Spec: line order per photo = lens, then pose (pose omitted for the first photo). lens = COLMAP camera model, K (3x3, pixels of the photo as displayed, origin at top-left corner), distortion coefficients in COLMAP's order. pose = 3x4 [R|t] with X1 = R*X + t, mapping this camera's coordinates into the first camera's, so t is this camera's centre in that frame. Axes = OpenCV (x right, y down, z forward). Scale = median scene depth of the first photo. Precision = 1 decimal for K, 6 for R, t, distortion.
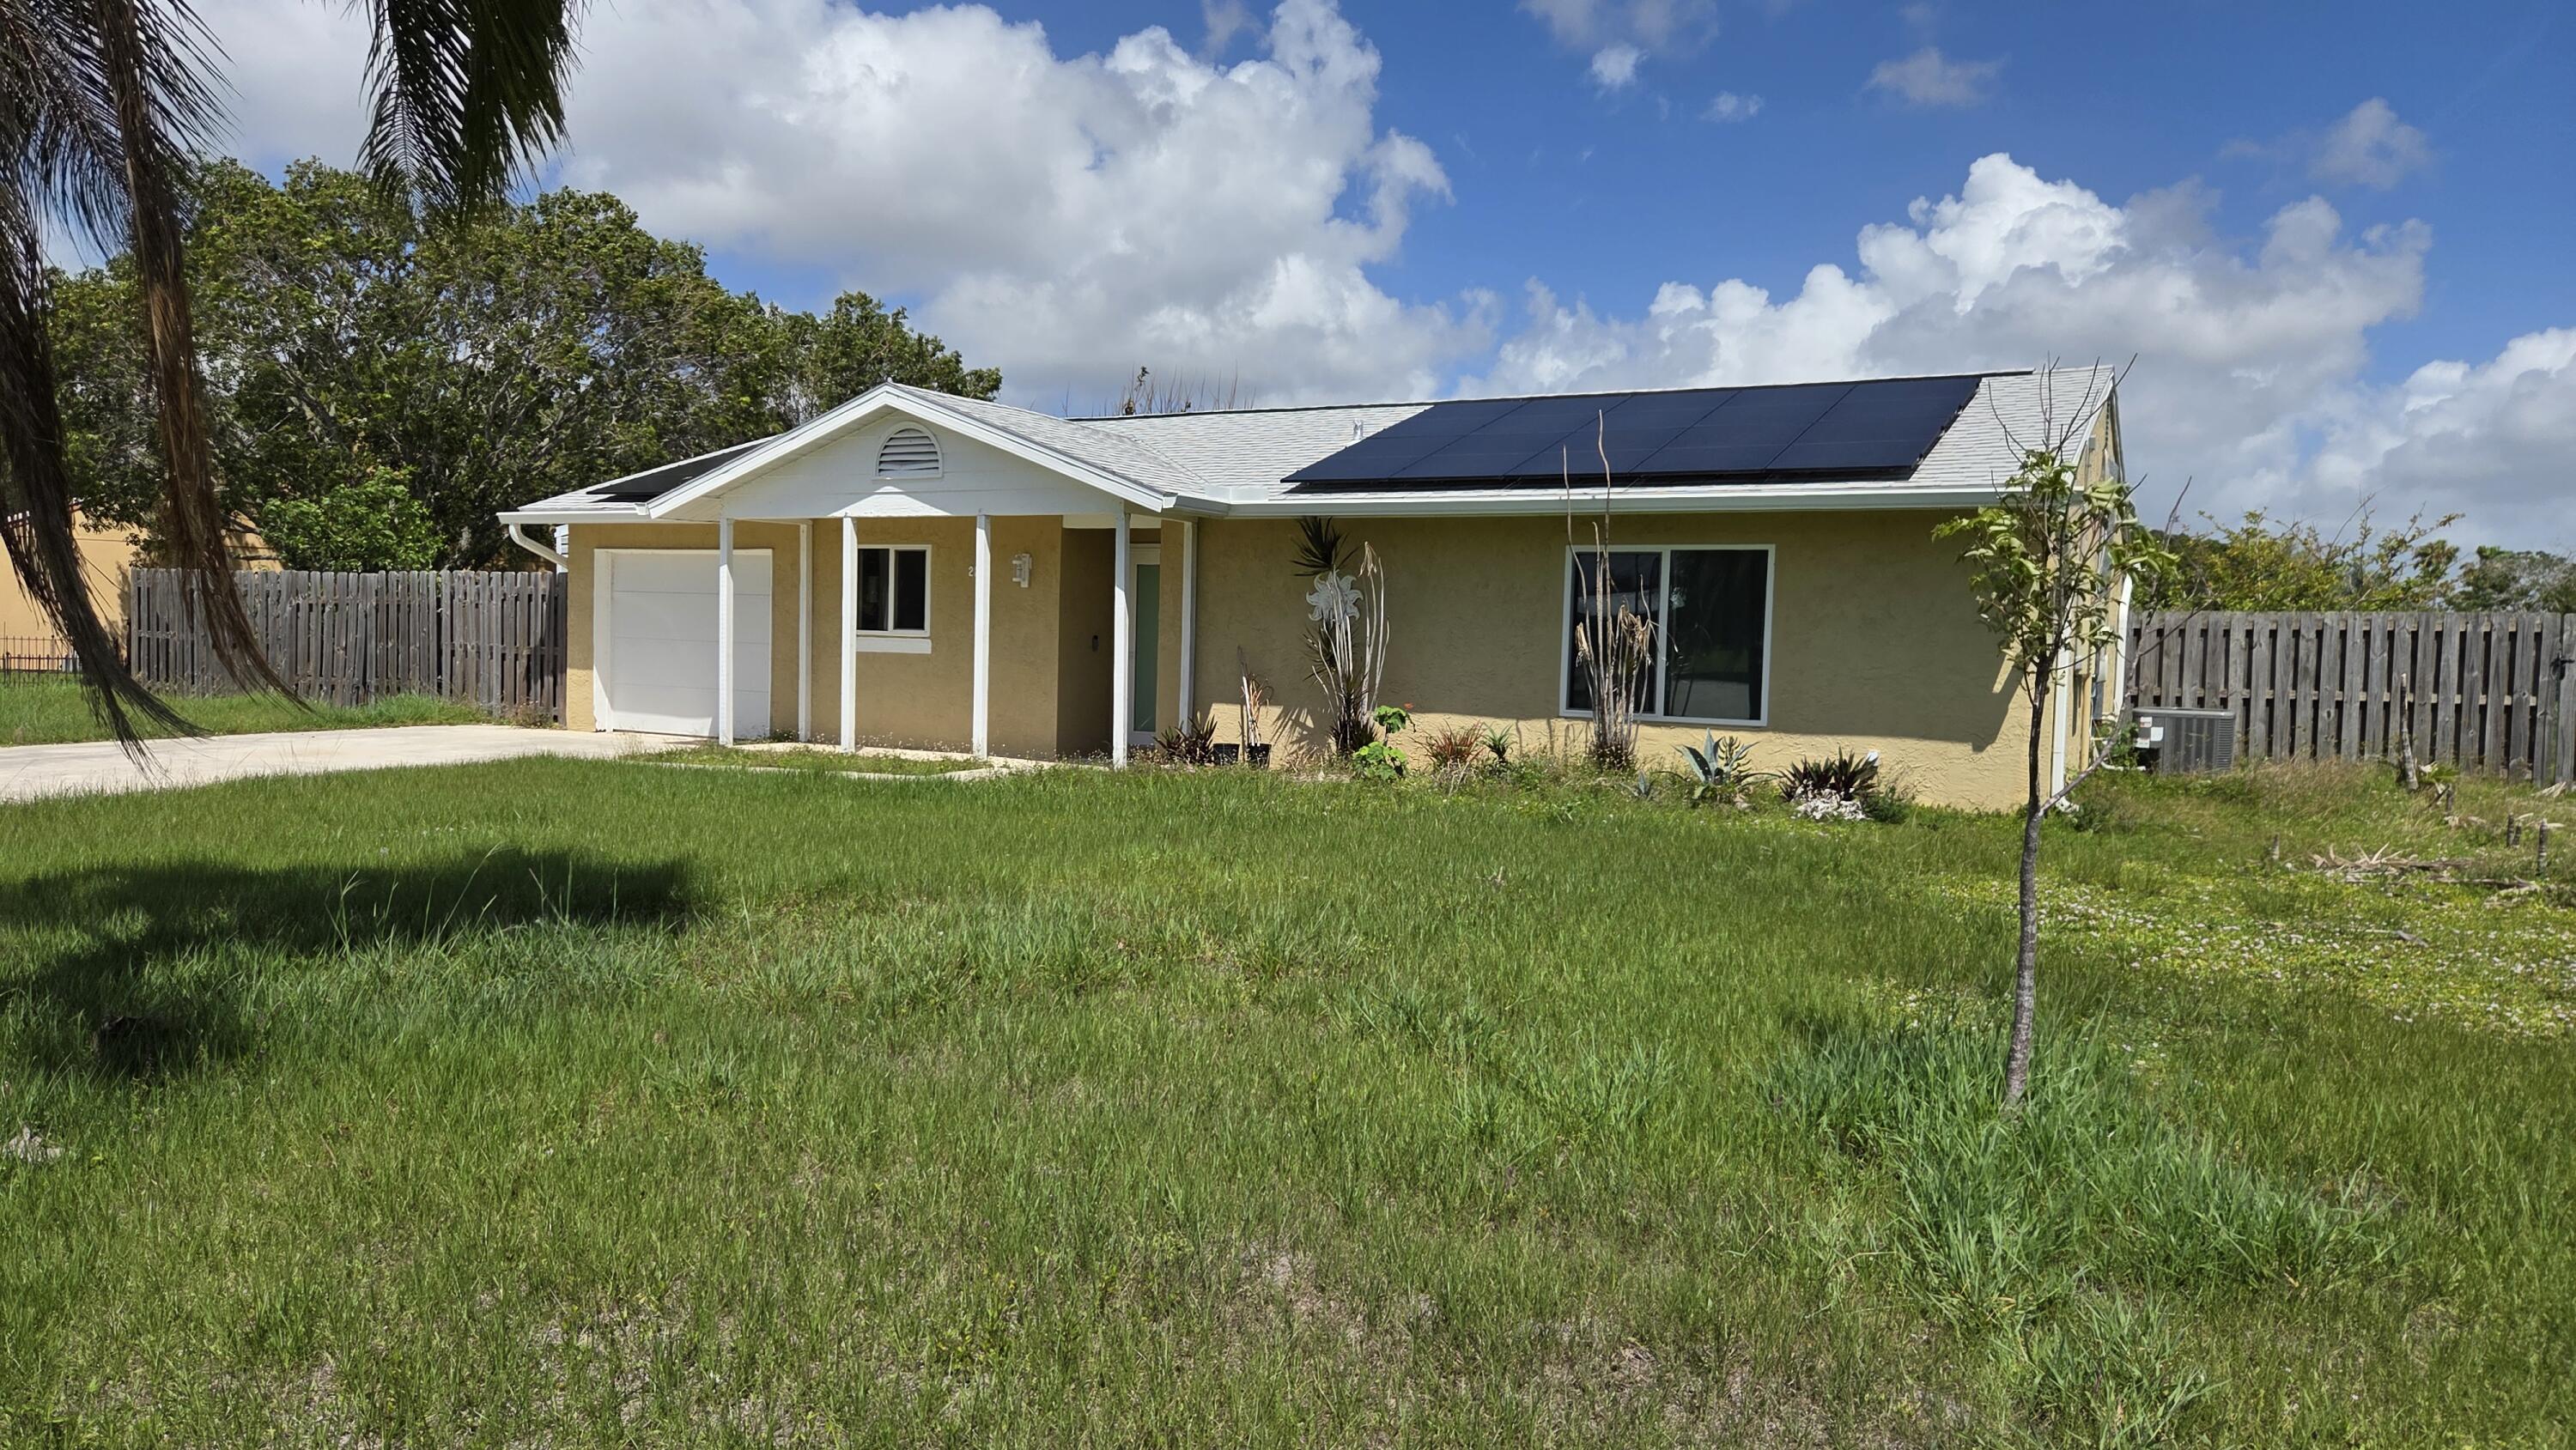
lens RADIAL K [[1719.1, 0, 1291.7], [0, 1719.1, 730.0], [0, 0, 1]] dist [0.047316, -0.015713]
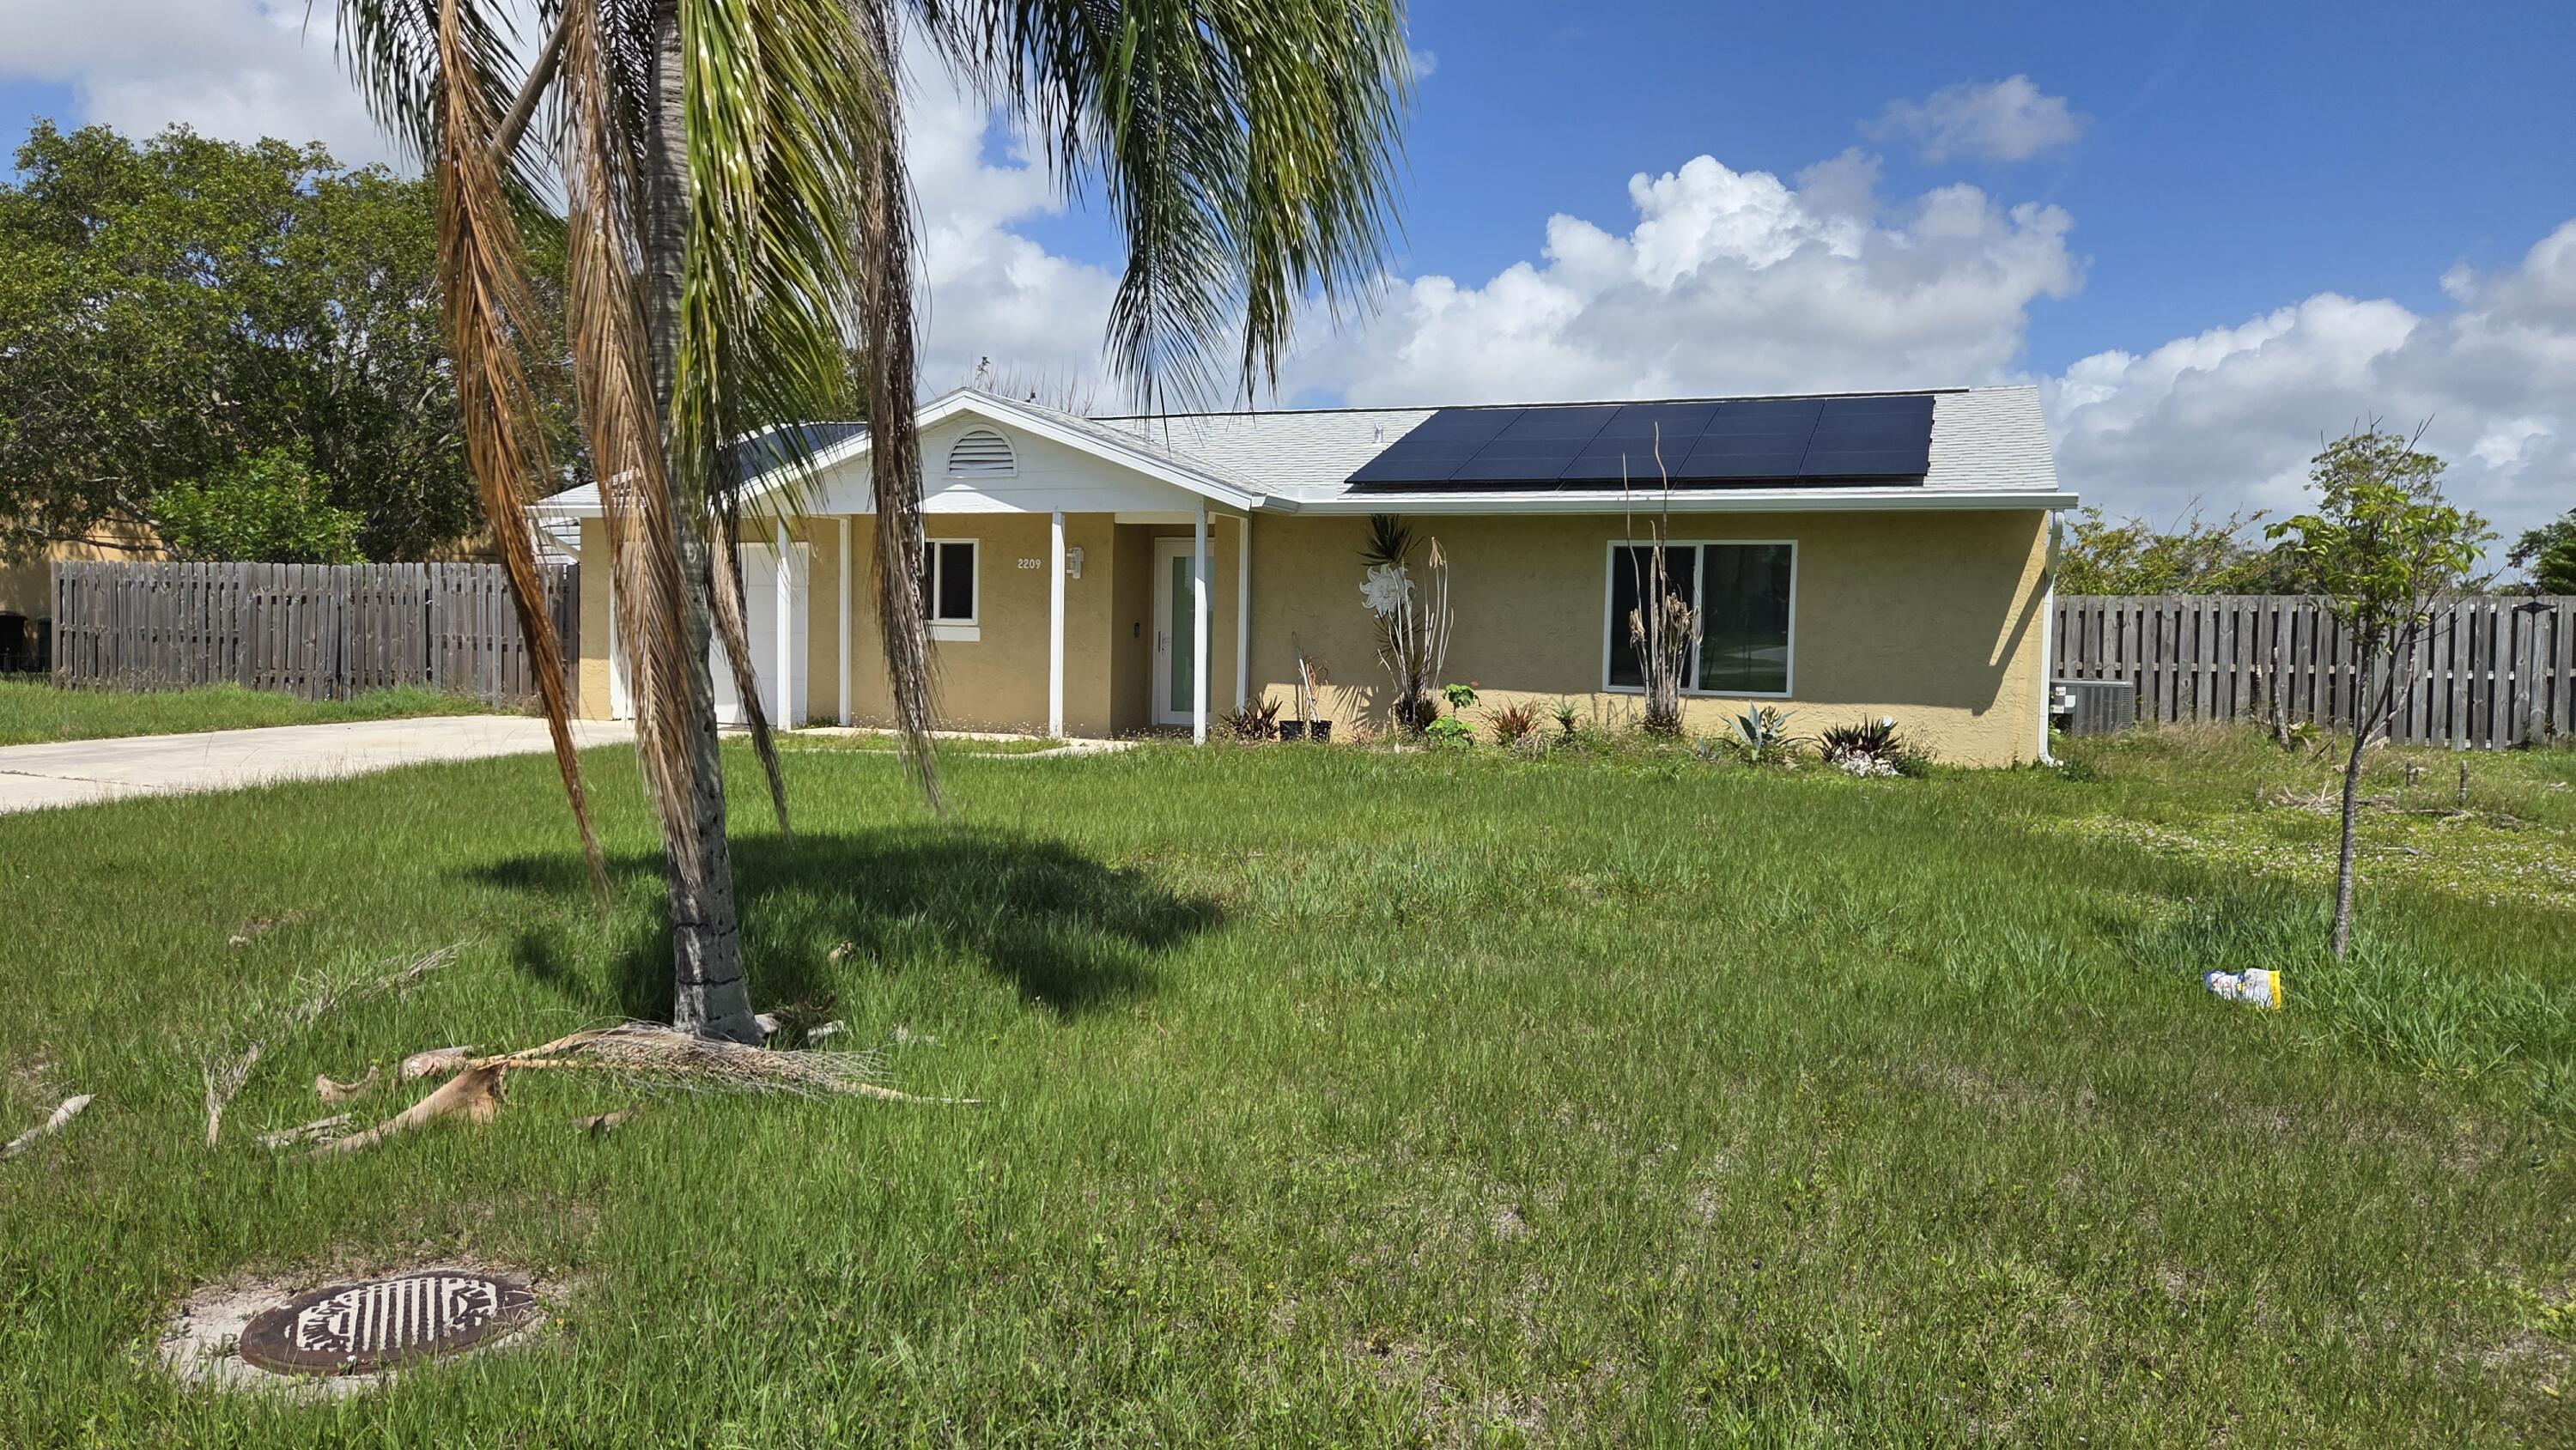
lens RADIAL K [[1719.1, 0, 1281.4], [0, 1719.1, 718.3], [0, 0, 1]] dist [0.047316, -0.015713]
pose [[0.990685, -0.014206, 0.135432, -0.190023], [0.013939, 0.999899, 0.002924, 0.003007], [-0.135460, -0.001009, 0.990782, -0.083148]]
